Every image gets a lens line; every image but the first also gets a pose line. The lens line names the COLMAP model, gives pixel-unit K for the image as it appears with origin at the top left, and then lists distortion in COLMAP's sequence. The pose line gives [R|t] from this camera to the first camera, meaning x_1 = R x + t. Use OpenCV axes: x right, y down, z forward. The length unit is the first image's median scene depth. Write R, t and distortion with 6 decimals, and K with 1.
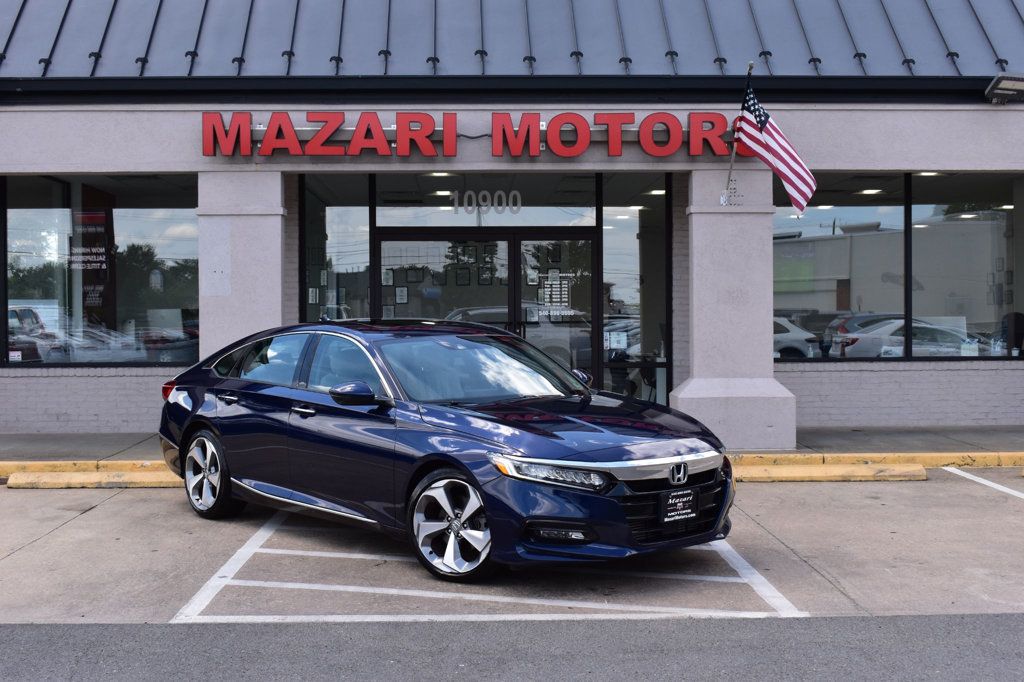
lens RADIAL K [[1346.0, 0, 510.3], [0, 1346.0, 332.6], [0, 0, 1]] dist [-0.053480, 0.000000]
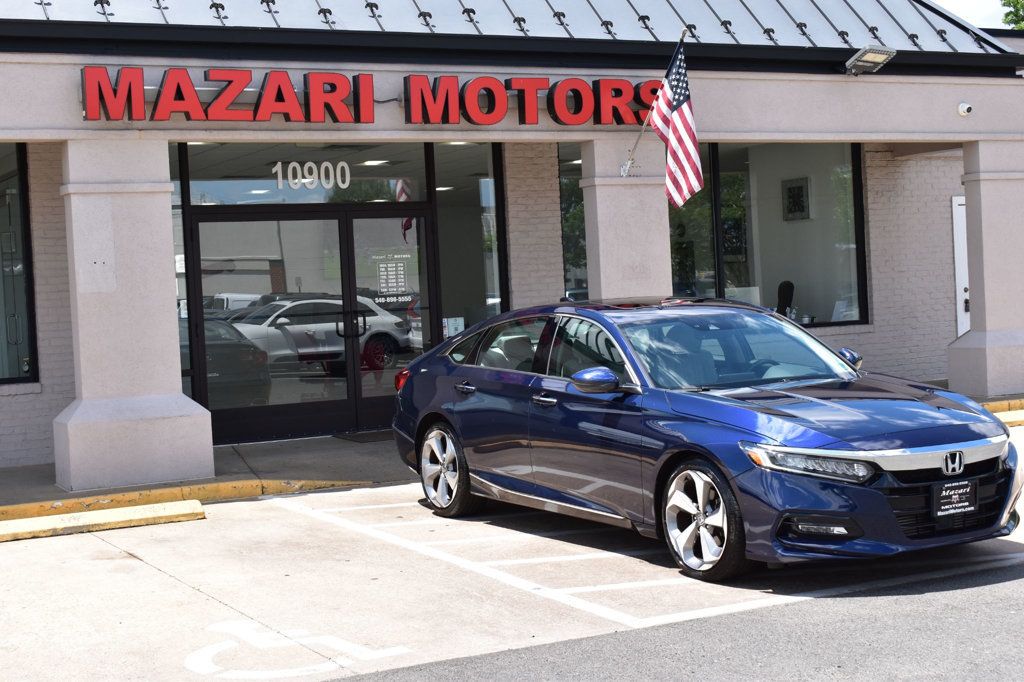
lens RADIAL K [[1601.3, 0, 513.1], [0, 1601.3, 340.1], [0, 0, 1]] dist [-0.026118, 0.000000]
pose [[0.891178, -0.052574, 0.450597, -0.430433], [0.049283, 0.998603, 0.019043, -0.004574], [-0.450968, 0.005236, 0.892525, 0.023098]]
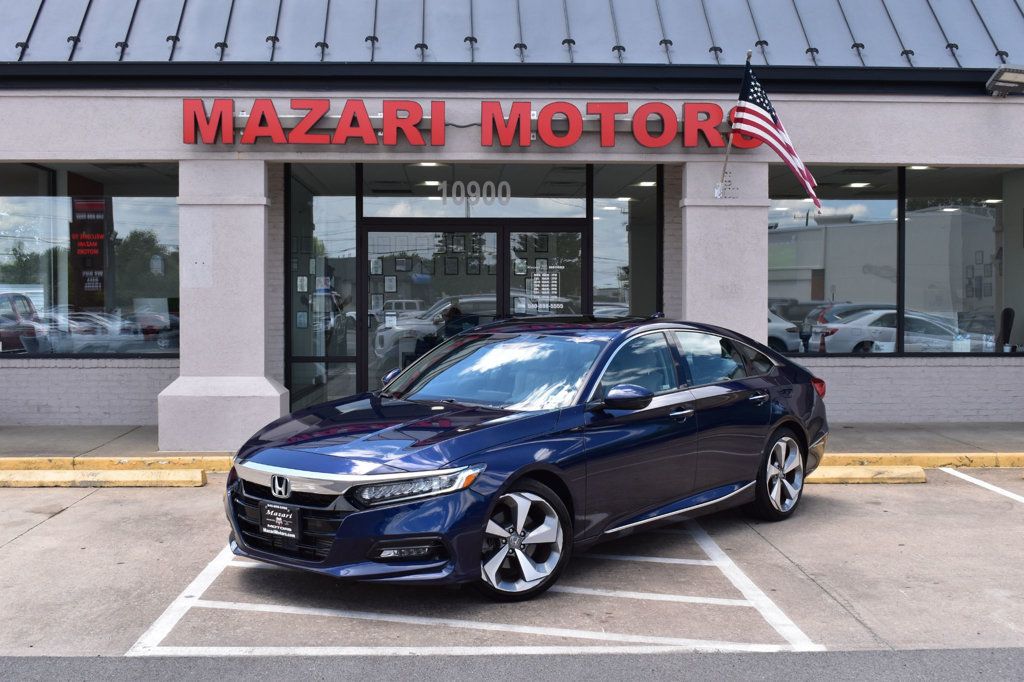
lens RADIAL K [[1279.4, 0, 510.0], [0, 1279.4, 338.3], [0, 0, 1]] dist [-0.057312, 0.000000]
pose [[0.999929, 0.005914, 0.010313, -0.001557], [-0.006091, 0.999832, 0.017283, -0.008092], [-0.010209, -0.017344, 0.999797, 0.072119]]
